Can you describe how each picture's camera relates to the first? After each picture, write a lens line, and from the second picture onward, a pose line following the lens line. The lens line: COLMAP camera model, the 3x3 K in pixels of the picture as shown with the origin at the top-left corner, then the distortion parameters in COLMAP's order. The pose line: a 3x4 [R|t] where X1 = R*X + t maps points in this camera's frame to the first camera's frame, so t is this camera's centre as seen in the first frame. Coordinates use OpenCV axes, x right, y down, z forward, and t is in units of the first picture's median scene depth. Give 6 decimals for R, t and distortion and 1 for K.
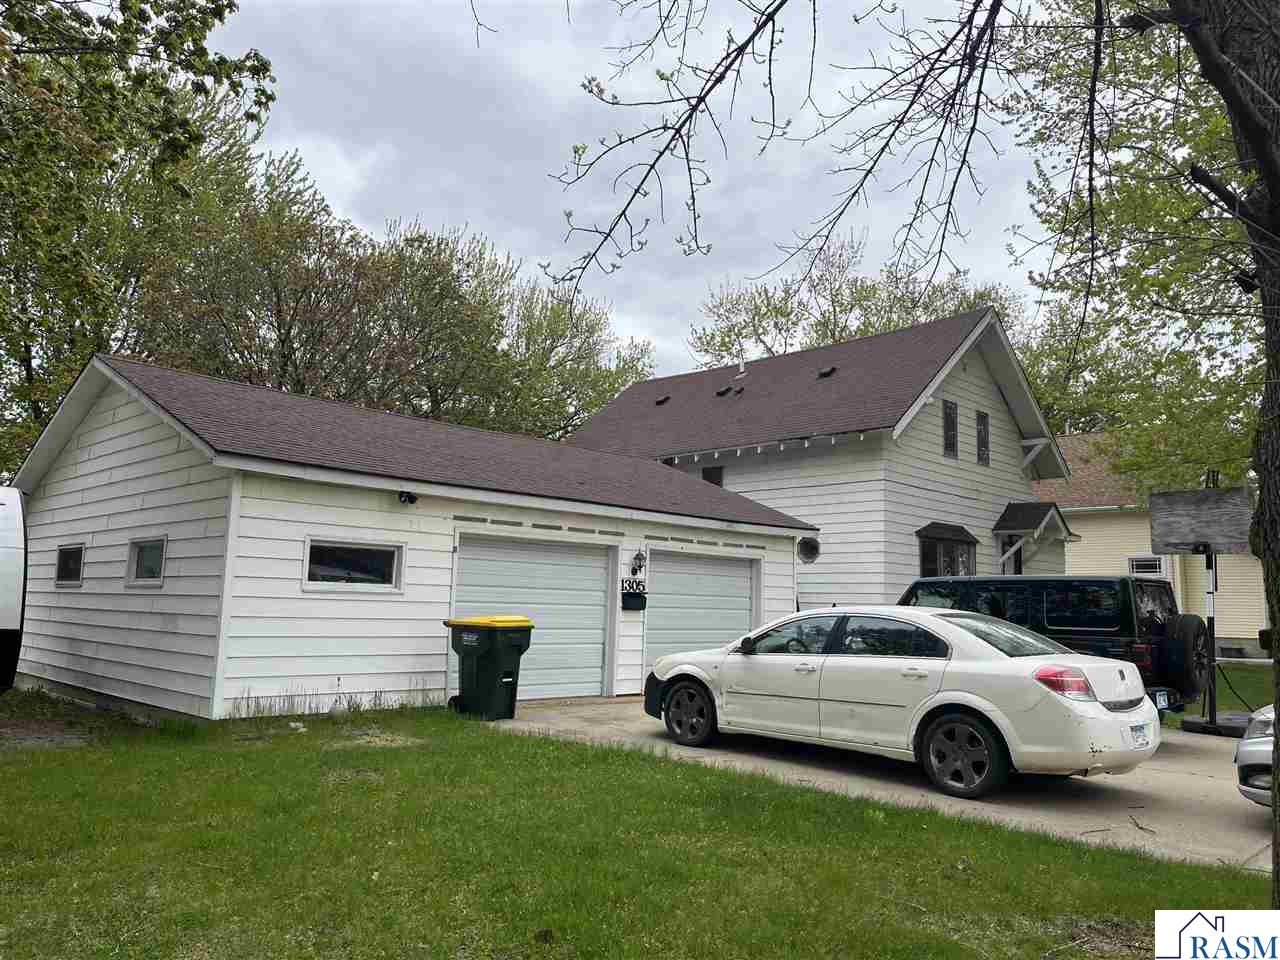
lens RADIAL K [[953.0, 0, 642.3], [0, 953.0, 478.8], [0, 0, 1]] dist [0.038994, -0.013530]
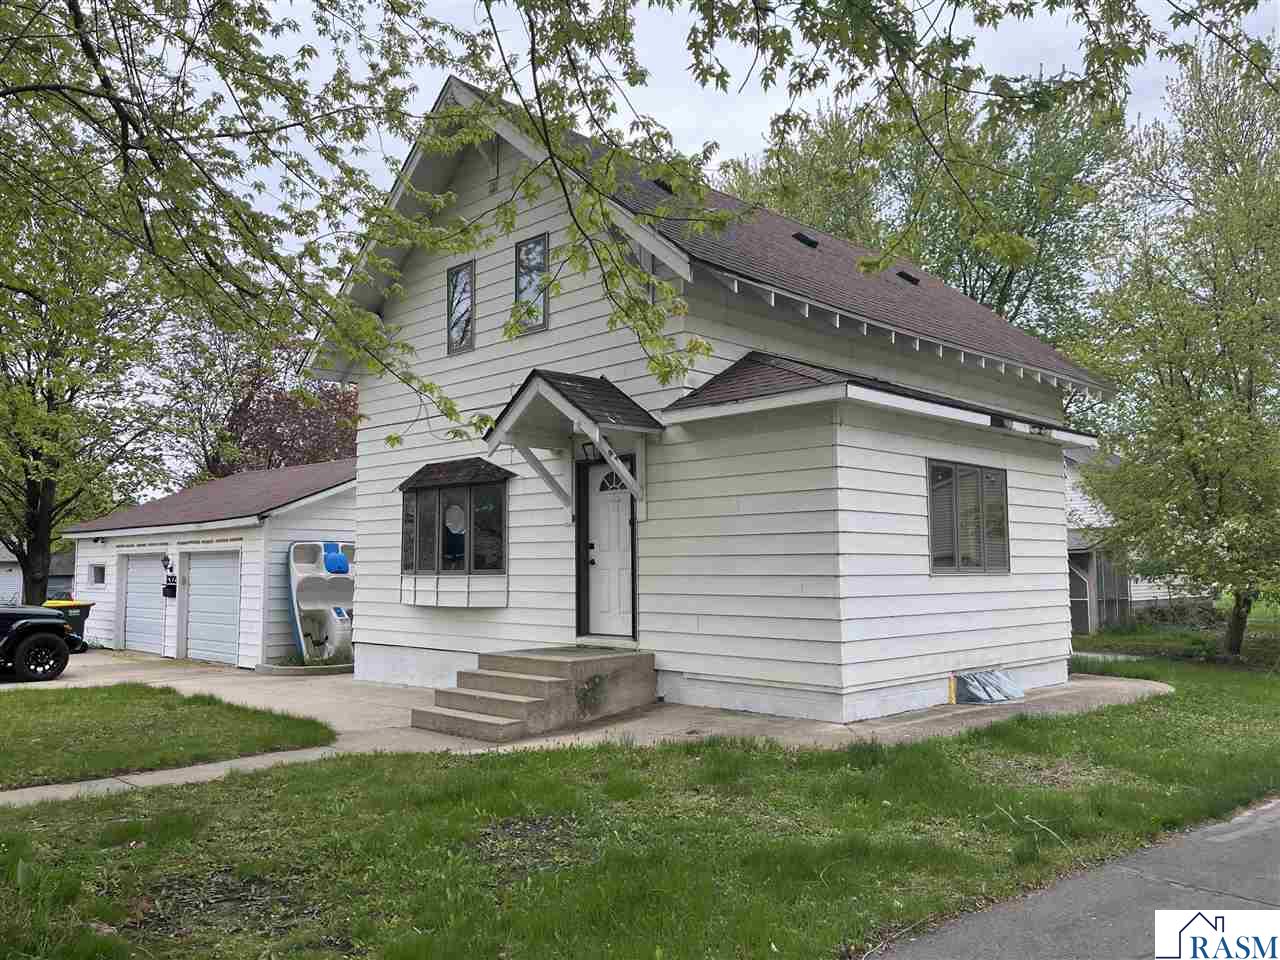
lens RADIAL K [[1006.9, 0, 641.2], [0, 1006.9, 482.8], [0, 0, 1]] dist [-0.003416, -0.001484]
pose [[0.006514, -0.137120, -0.990533, 1.730138], [0.113238, 0.984284, -0.135510, 0.294089], [0.993547, -0.111283, 0.021939, 1.956415]]
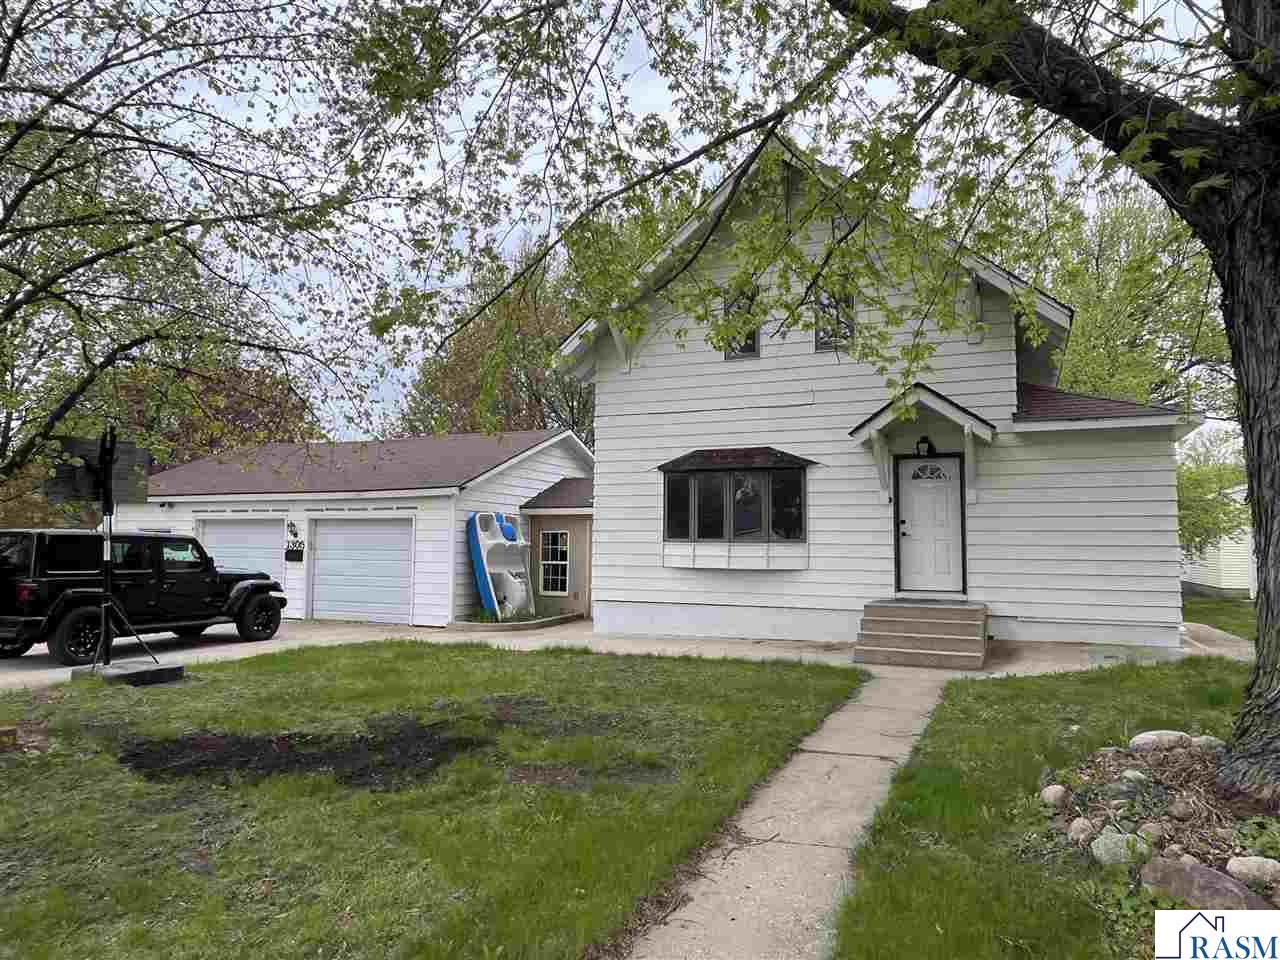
lens RADIAL K [[832.2, 0, 633.4], [0, 832.2, 476.1], [0, 0, 1]] dist [-0.007155, -0.000119]
pose [[0.350839, -0.133044, -0.926937, 1.601770], [0.107193, 0.989055, -0.101388, 0.226523], [0.930281, -0.063790, 0.361260, 1.204683]]
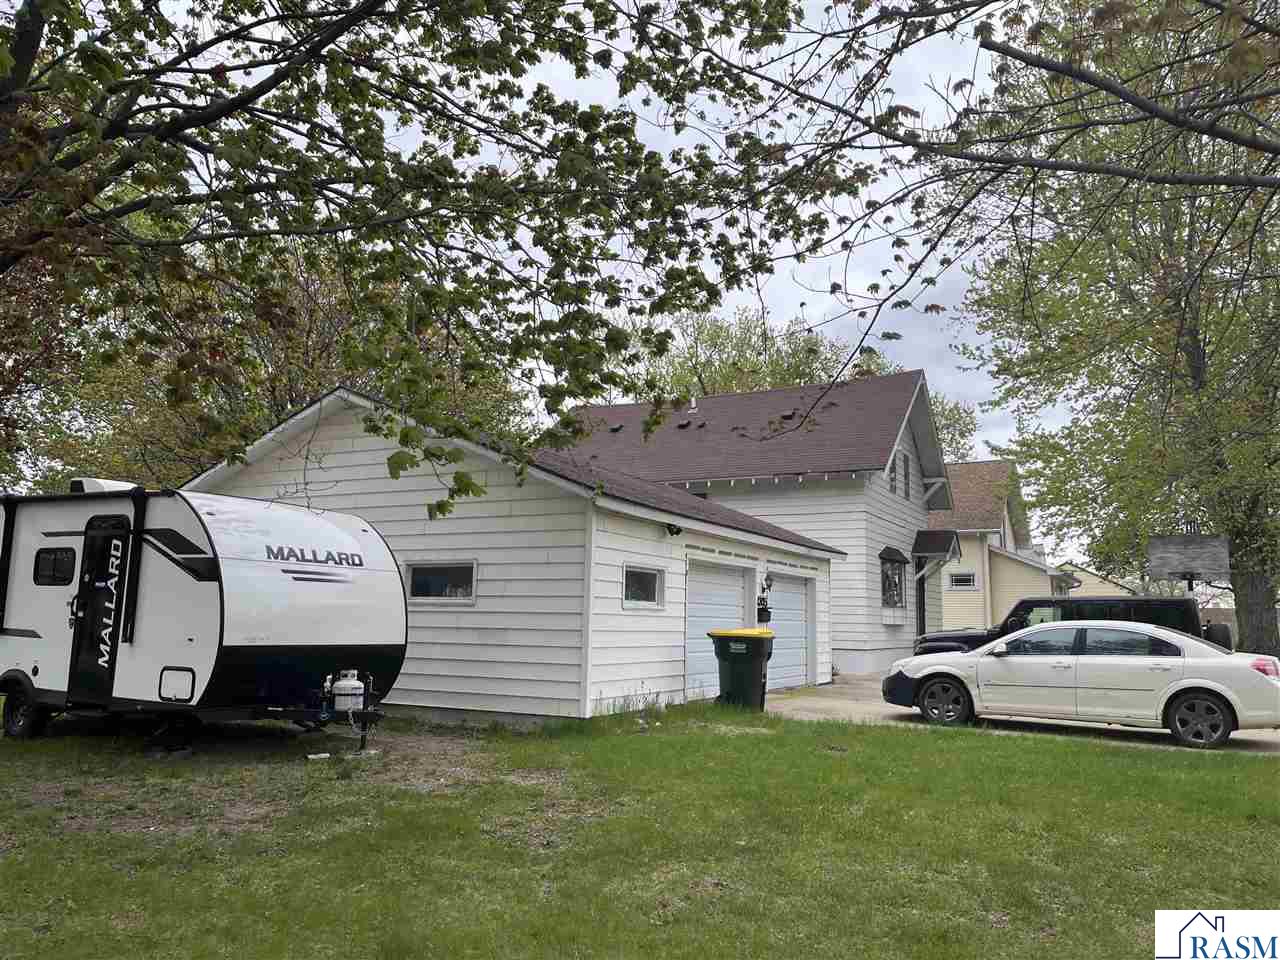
lens RADIAL K [[953.0, 0, 640.6], [0, 953.0, 479.9], [0, 0, 1]] dist [0.038994, -0.013530]
pose [[0.957145, 0.035046, 0.287480, -0.591360], [-0.033320, 0.999385, -0.010895, -0.026308], [-0.287685, 0.000849, 0.957725, -0.119295]]
